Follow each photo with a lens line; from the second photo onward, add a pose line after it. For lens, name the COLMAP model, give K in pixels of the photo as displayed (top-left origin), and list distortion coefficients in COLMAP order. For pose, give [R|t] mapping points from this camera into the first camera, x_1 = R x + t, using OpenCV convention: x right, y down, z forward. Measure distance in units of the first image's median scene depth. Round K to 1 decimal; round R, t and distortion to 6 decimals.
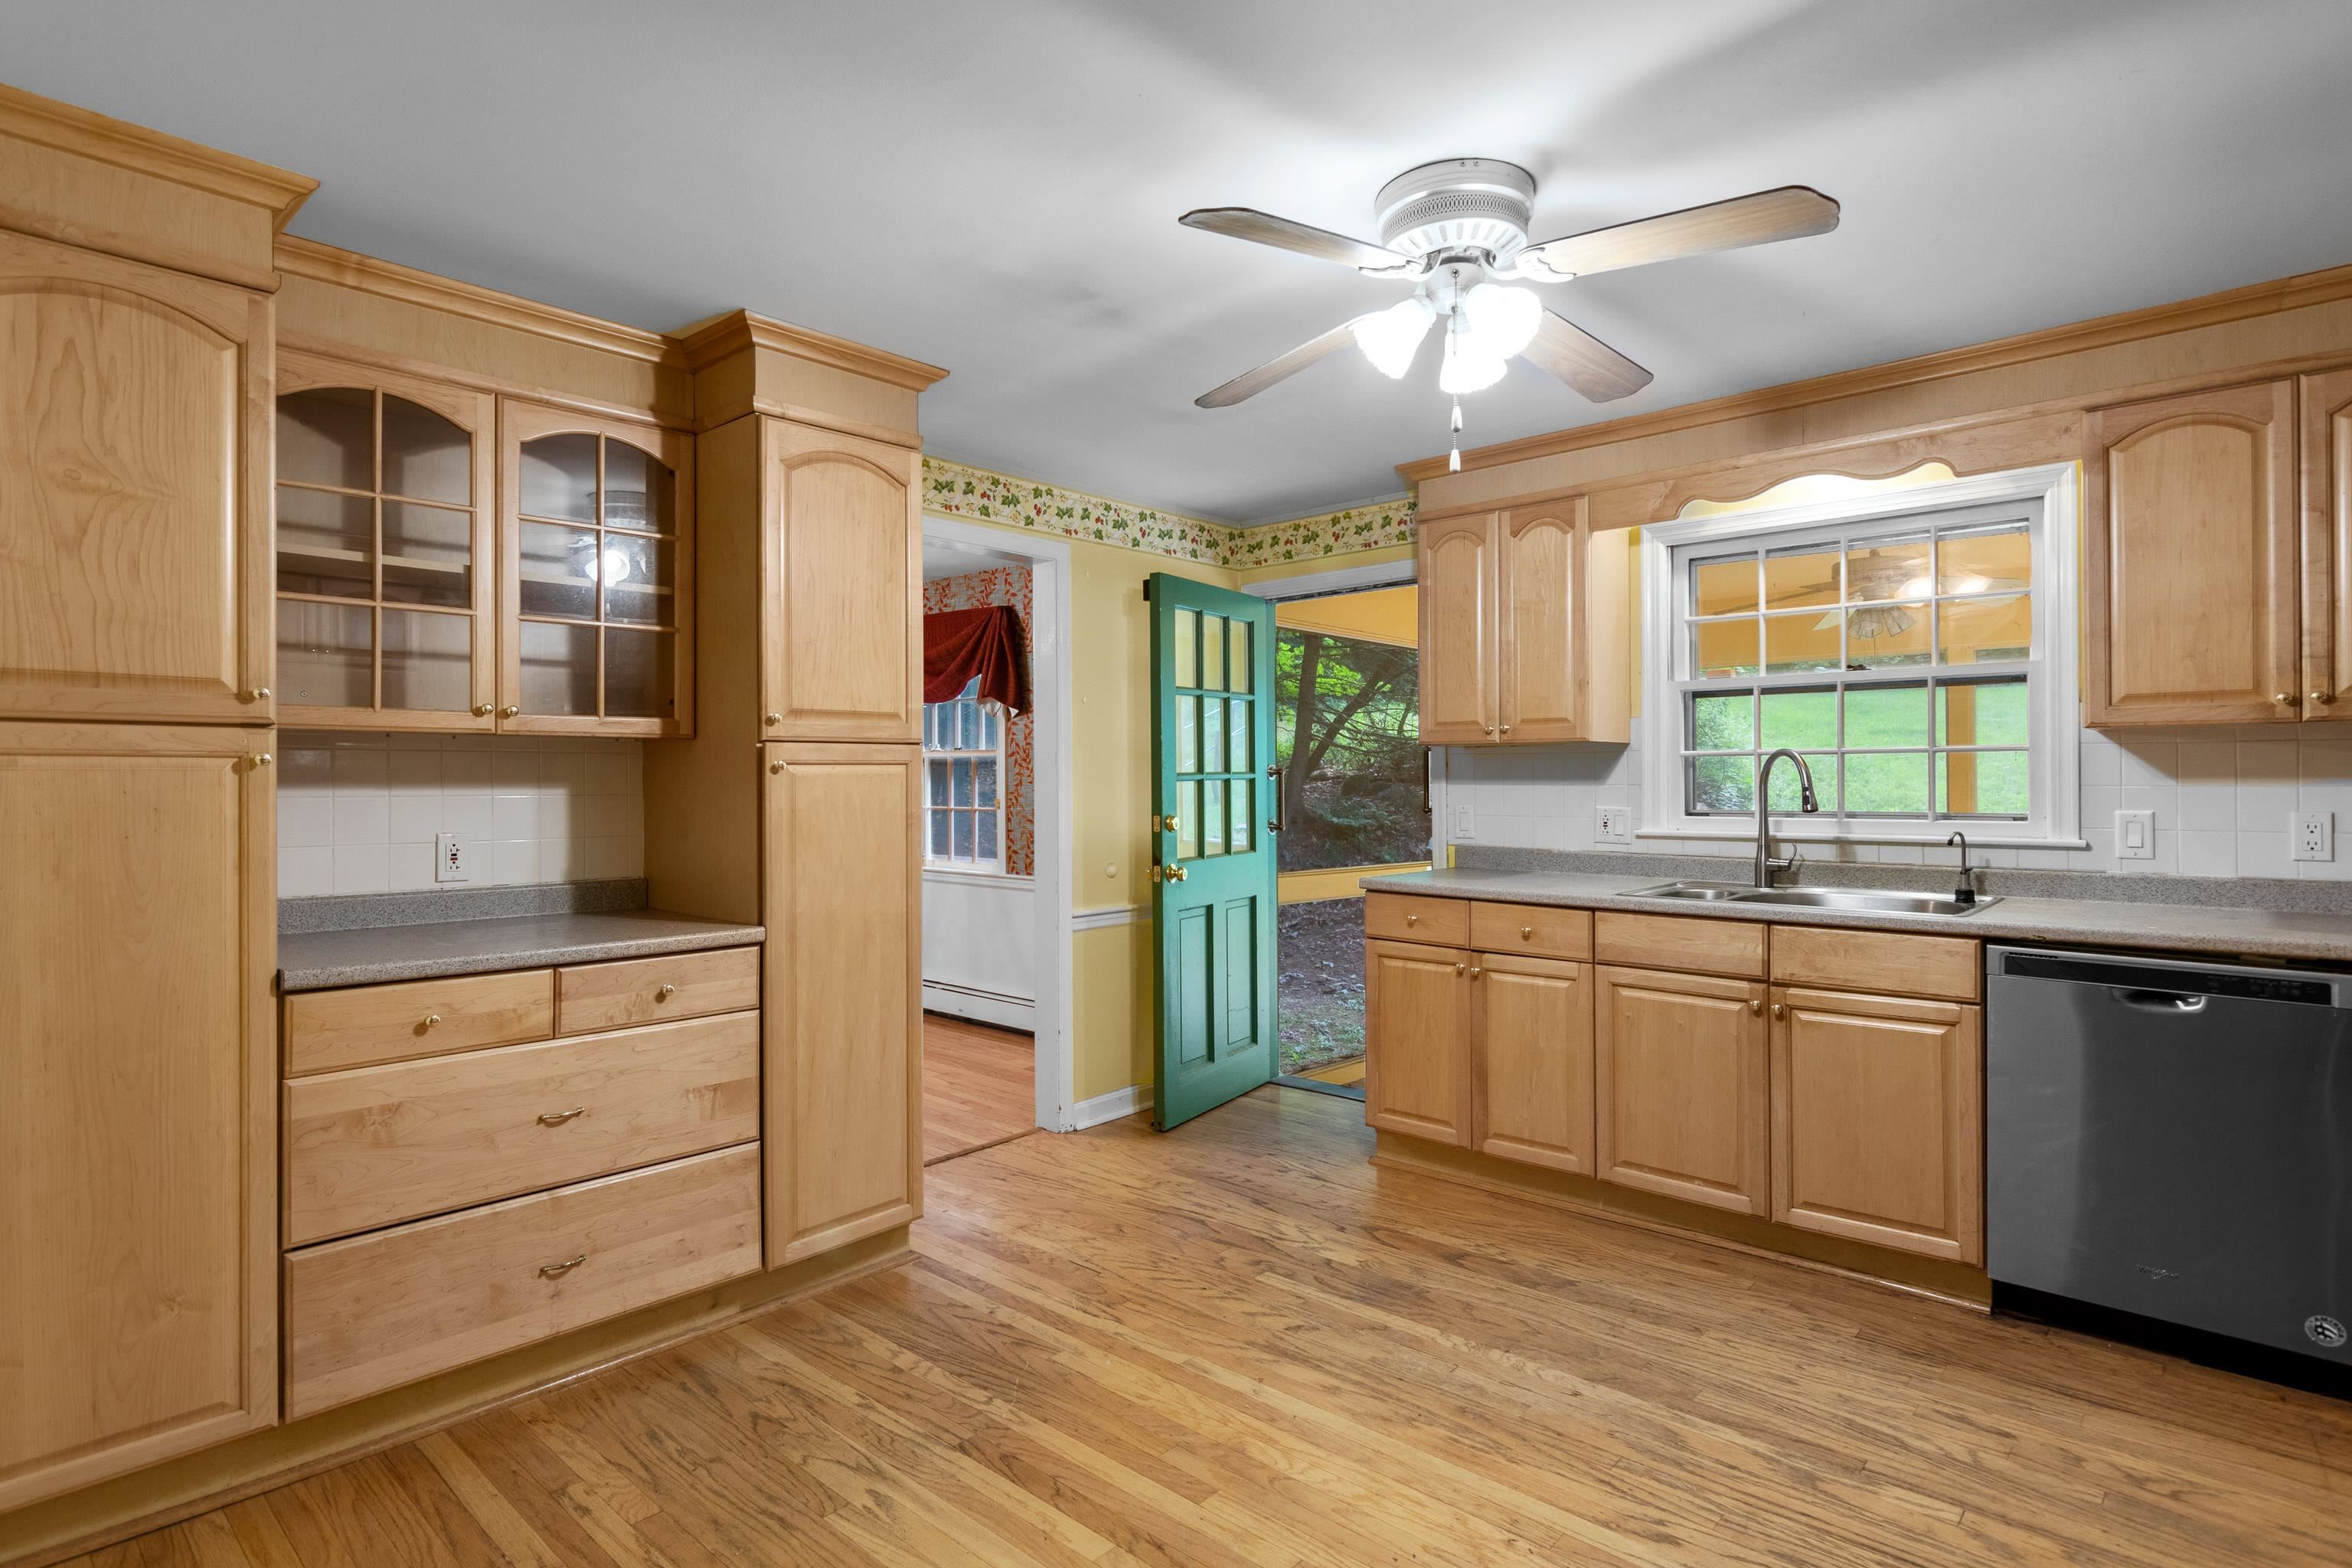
lens RADIAL K [[1231.1, 0, 1151.3], [0, 1231.1, 775.6], [0, 0, 1]] dist [-0.000523, 0.000071]
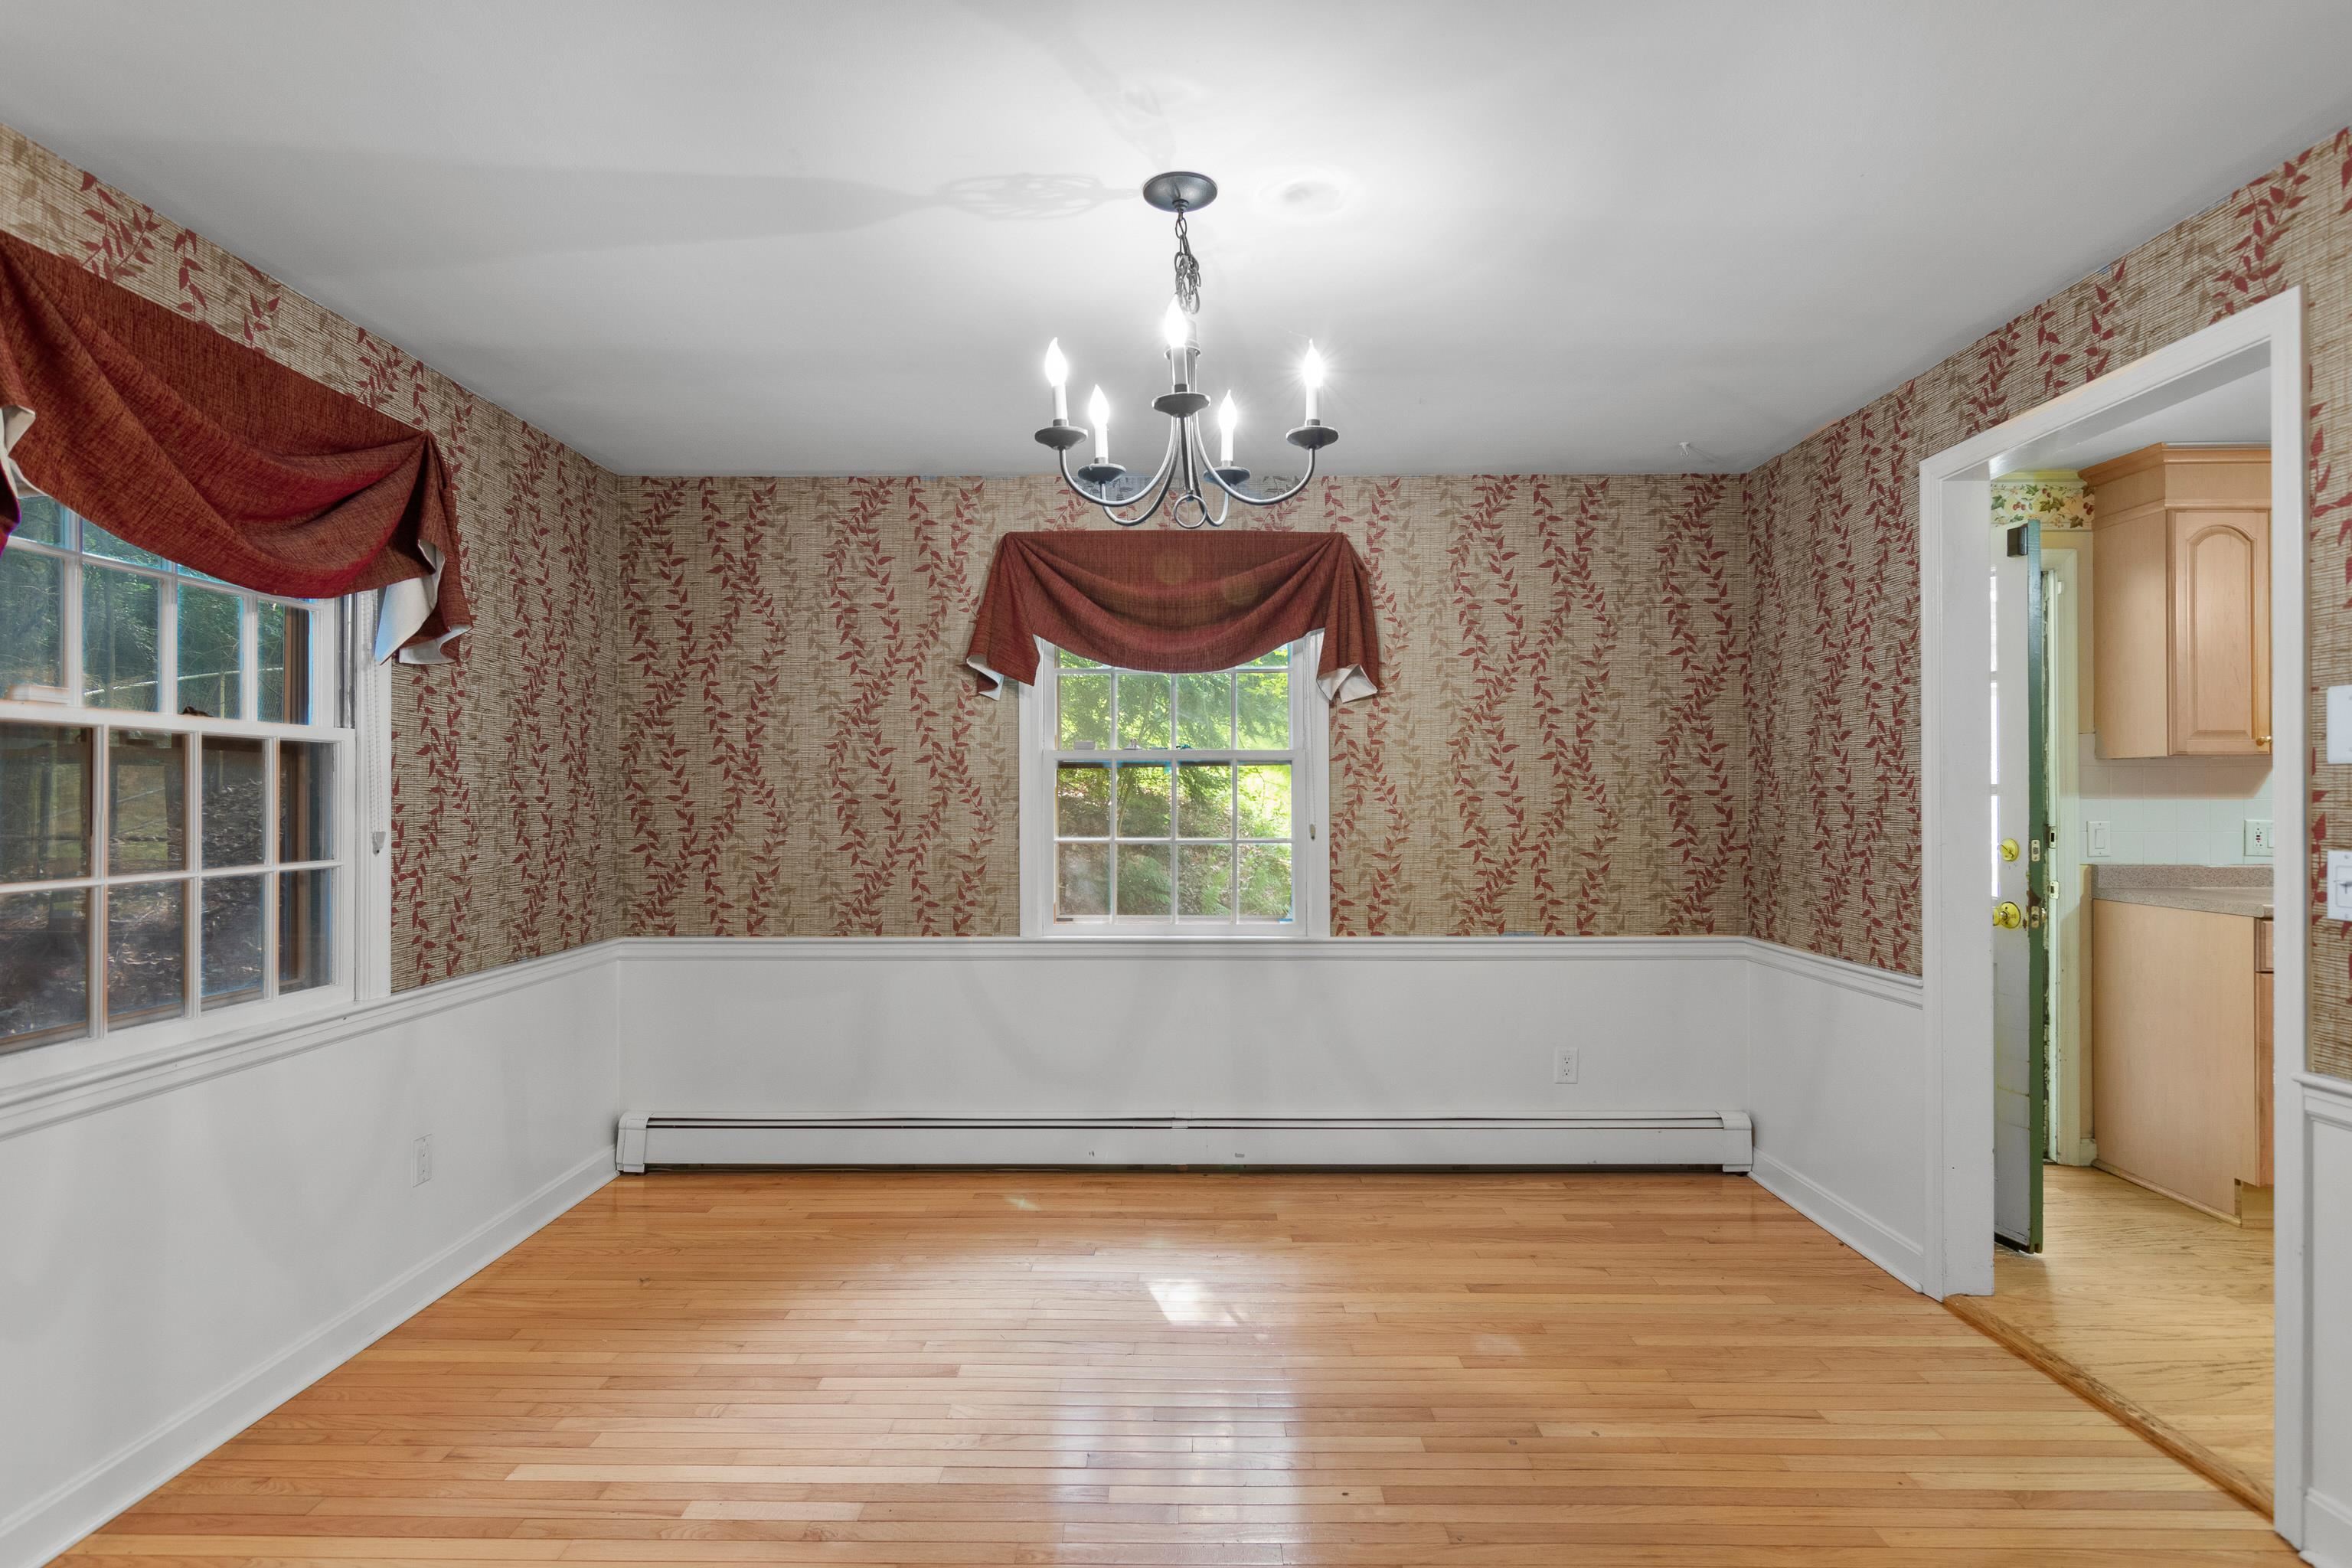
lens RADIAL K [[1191.8, 0, 1176.0], [0, 1191.8, 784.0], [0, 0, 1]] dist [-0.000451, -0.000252]
pose [[0.726416, 0.005566, 0.687232, -1.182532], [-0.000413, 0.999971, -0.007662, 0.007217], [-0.687255, 0.005282, 0.726397, 1.110143]]
